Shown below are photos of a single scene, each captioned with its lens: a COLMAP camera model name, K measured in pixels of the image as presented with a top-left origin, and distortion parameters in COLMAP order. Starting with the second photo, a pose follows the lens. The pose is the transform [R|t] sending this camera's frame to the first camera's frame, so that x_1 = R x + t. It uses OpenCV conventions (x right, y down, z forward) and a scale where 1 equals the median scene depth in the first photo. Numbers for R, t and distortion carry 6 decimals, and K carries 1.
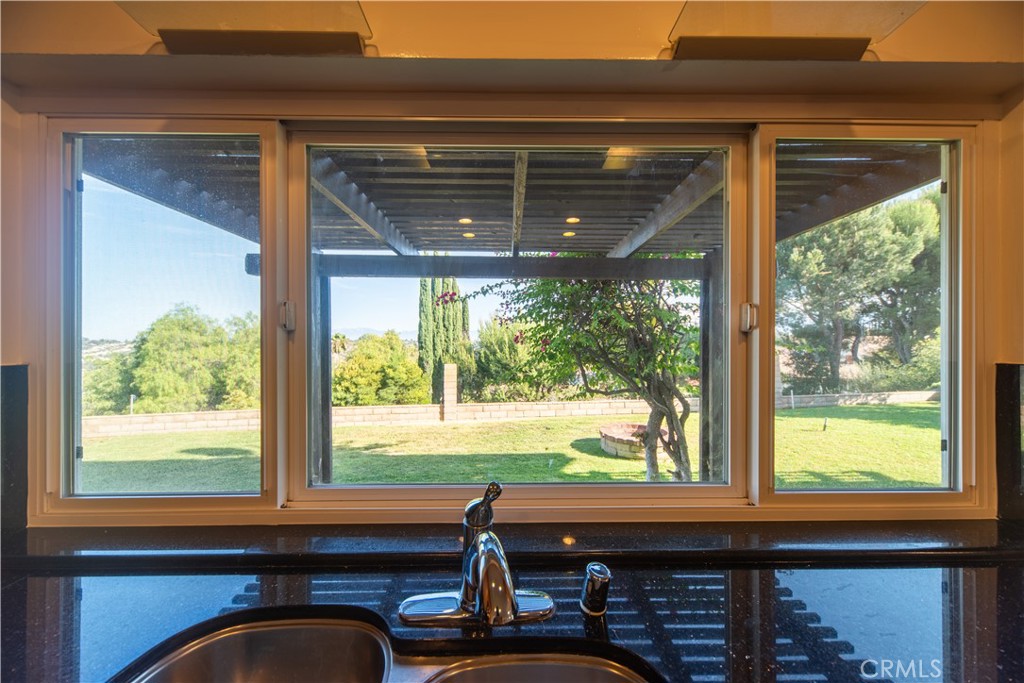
lens RADIAL K [[346.6, 0, 515.1], [0, 346.6, 343.5], [0, 0, 1]] dist [0.000242, -0.000046]
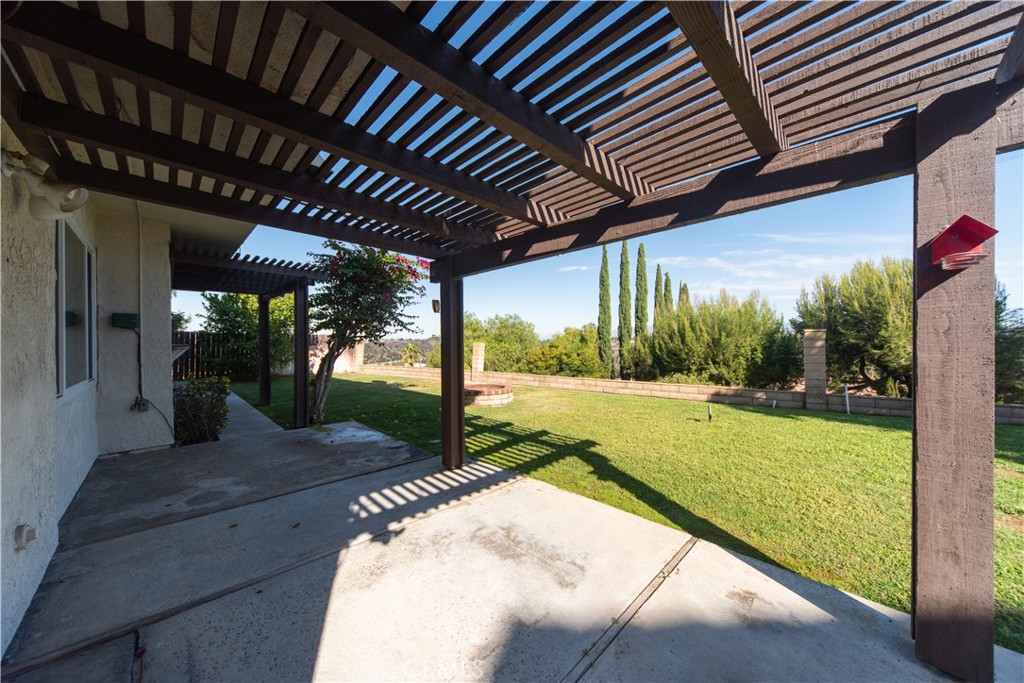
lens RADIAL K [[350.2, 0, 514.0], [0, 350.2, 343.0], [0, 0, 1]] dist [0.007991, -0.001256]
pose [[0.695433, -0.000259, -0.718591, 0.978064], [0.006922, 0.999956, 0.006339, 0.051109], [0.718558, -0.009382, 0.695404, 0.099465]]
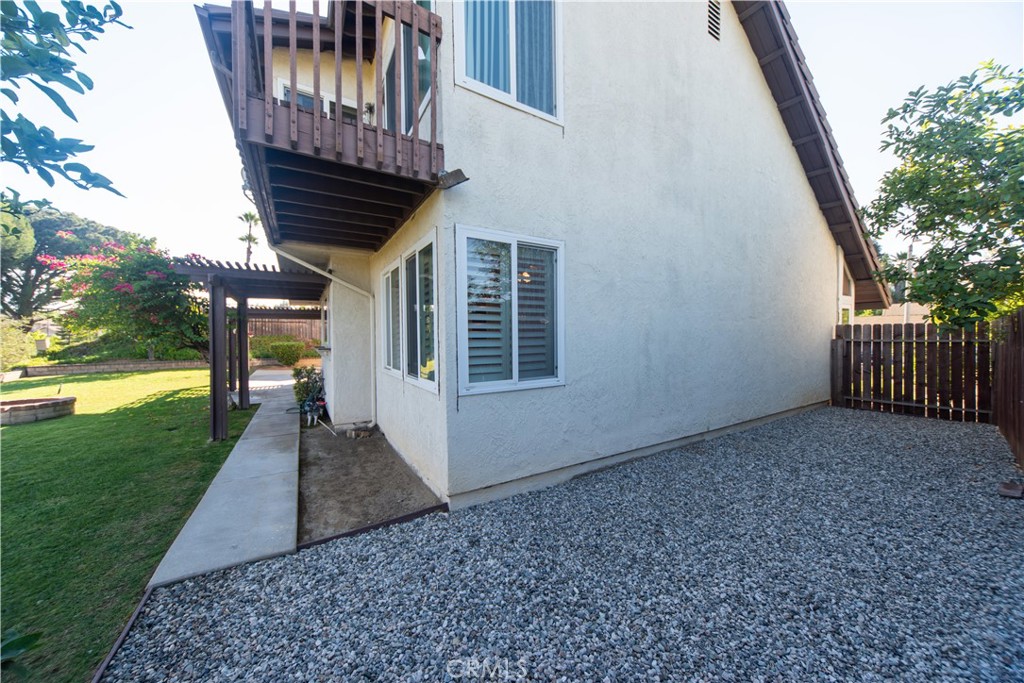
lens RADIAL K [[350.2, 0, 514.0], [0, 350.2, 343.0], [0, 0, 1]] dist [0.007991, -0.001256]
pose [[-0.502113, -0.007078, 0.864773, -1.005090], [0.003261, 0.999944, 0.010078, 0.032013], [-0.864796, 0.007880, -0.502062, 0.112282]]
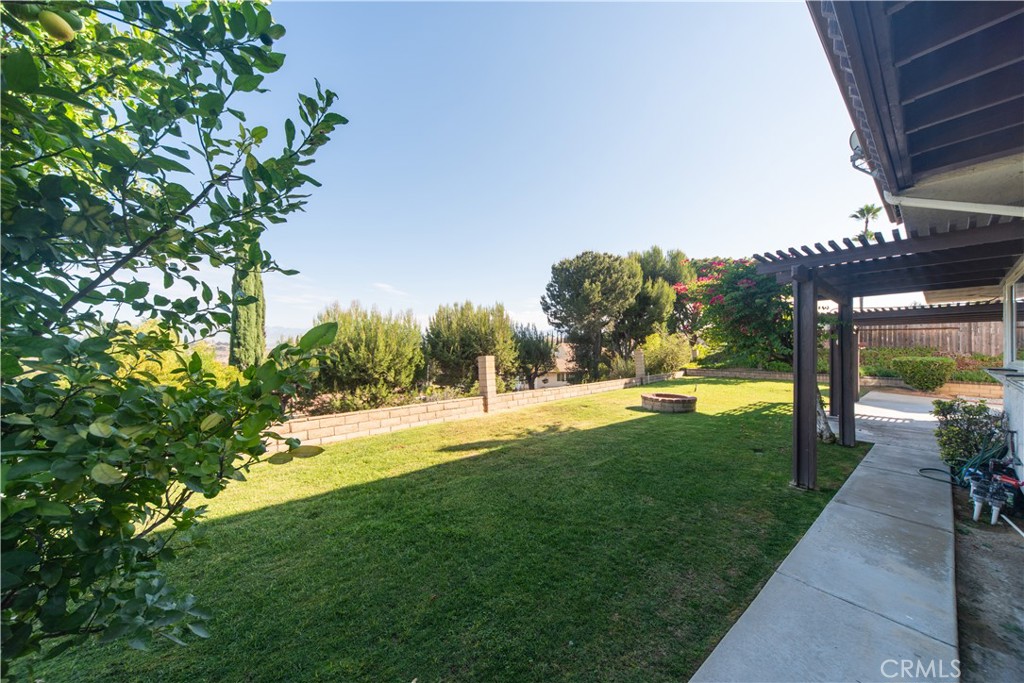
lens RADIAL K [[350.2, 0, 514.0], [0, 350.2, 343.0], [0, 0, 1]] dist [0.007991, -0.001256]
pose [[0.784641, 0.019781, 0.619634, -0.794091], [-0.013591, 0.999799, -0.014708, 0.030286], [-0.619801, 0.003119, 0.784753, 0.124930]]
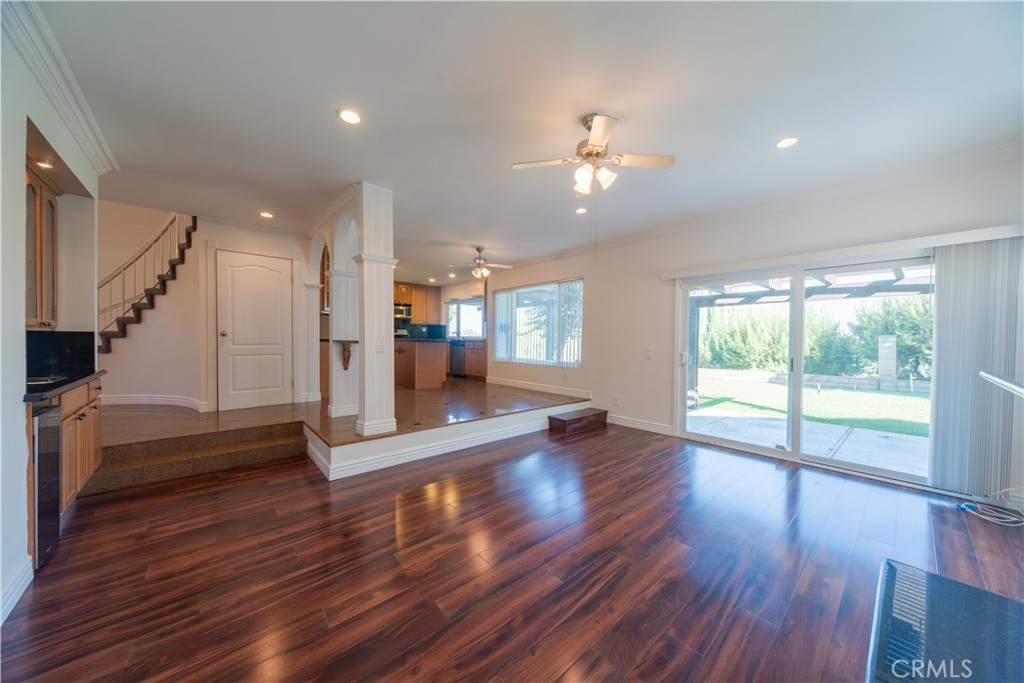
lens RADIAL K [[350.2, 0, 514.0], [0, 350.2, 343.0], [0, 0, 1]] dist [0.007991, -0.001256]
pose [[0.646404, 0.019554, -0.762745, 0.967859], [-0.007787, 0.999789, 0.019032, 0.043833], [0.762955, -0.006363, 0.646420, -0.529010]]
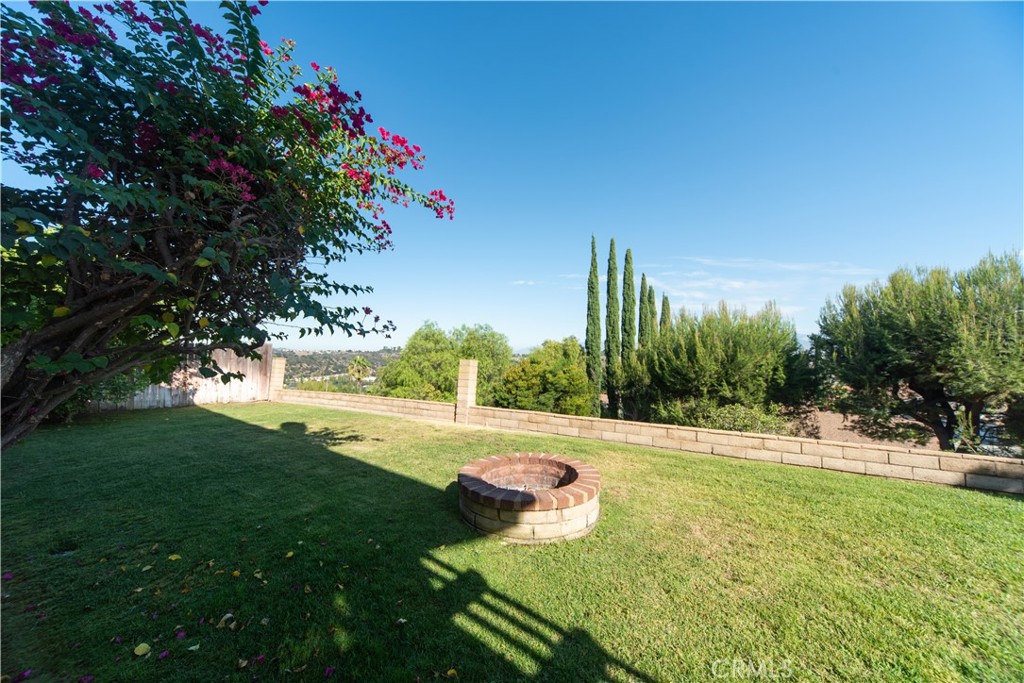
lens RADIAL K [[350.2, 0, 514.0], [0, 350.2, 343.0], [0, 0, 1]] dist [0.007991, -0.001256]
pose [[0.780866, -0.016237, -0.624488, 0.491280], [-0.004524, 0.999489, -0.031643, 0.042180], [0.624682, 0.027534, 0.780393, 0.366904]]
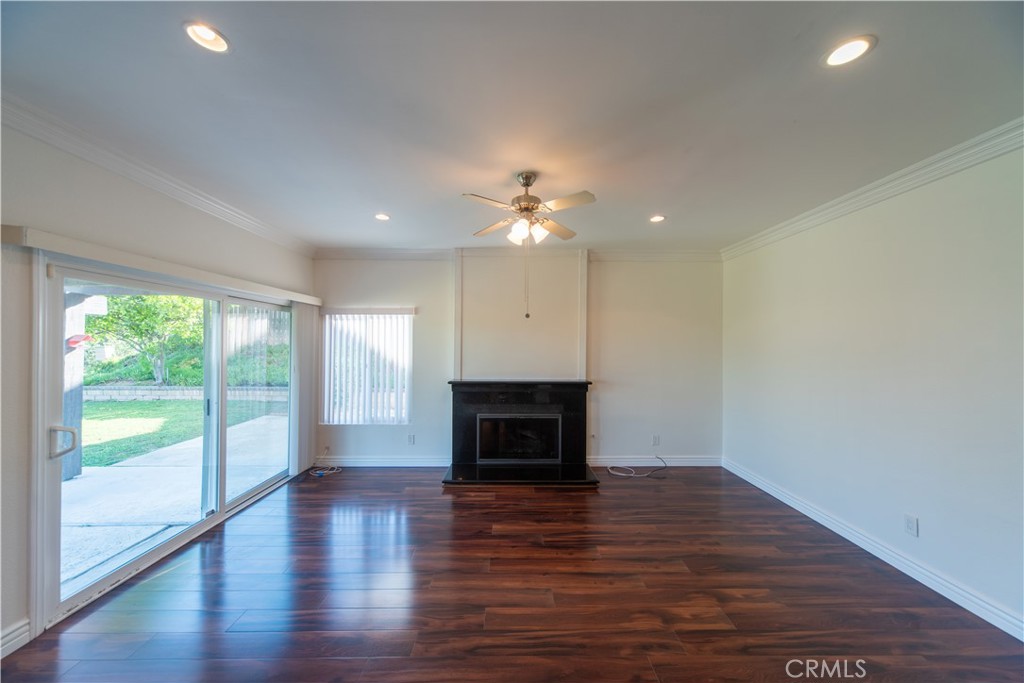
lens RADIAL K [[346.6, 0, 515.1], [0, 346.6, 343.5], [0, 0, 1]] dist [0.000242, -0.000046]
pose [[0.009283, 0.006666, 0.999935, 0.499827], [-0.008159, 0.999945, -0.006590, 0.011209], [-0.999924, -0.008097, 0.009337, -0.291005]]
